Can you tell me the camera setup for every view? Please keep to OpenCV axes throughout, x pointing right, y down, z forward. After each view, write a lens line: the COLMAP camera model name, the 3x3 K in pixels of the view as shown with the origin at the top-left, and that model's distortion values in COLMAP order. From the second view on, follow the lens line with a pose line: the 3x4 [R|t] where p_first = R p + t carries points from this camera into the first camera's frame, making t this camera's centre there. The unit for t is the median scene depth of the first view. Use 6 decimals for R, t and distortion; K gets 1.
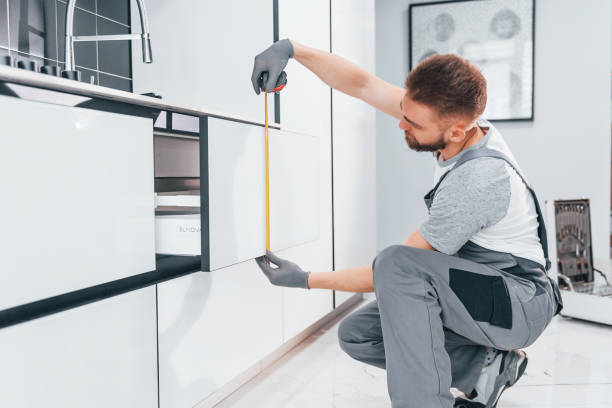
lens RADIAL K [[576.2, 0, 306.0], [0, 576.2, 204.0], [0, 0, 1]] dist [-0.010413, 0.019464]
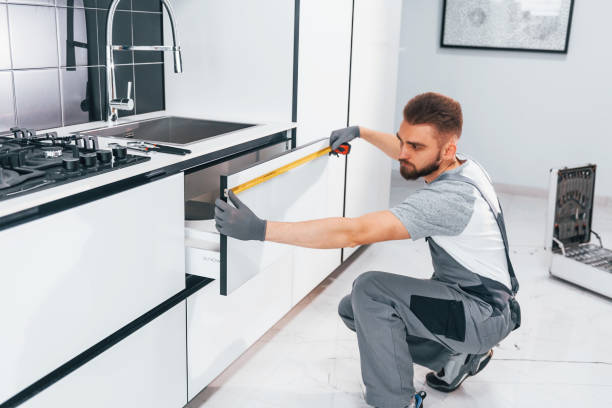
lens RADIAL K [[609.8, 0, 304.6], [0, 609.8, 176.7], [0, 0, 1]] dist [-0.002136, -0.026320]
pose [[0.997185, 0.049633, -0.056195, 0.034144], [-0.037987, 0.980651, 0.192043, -0.205847], [0.064639, -0.189367, 0.979776, -0.134298]]
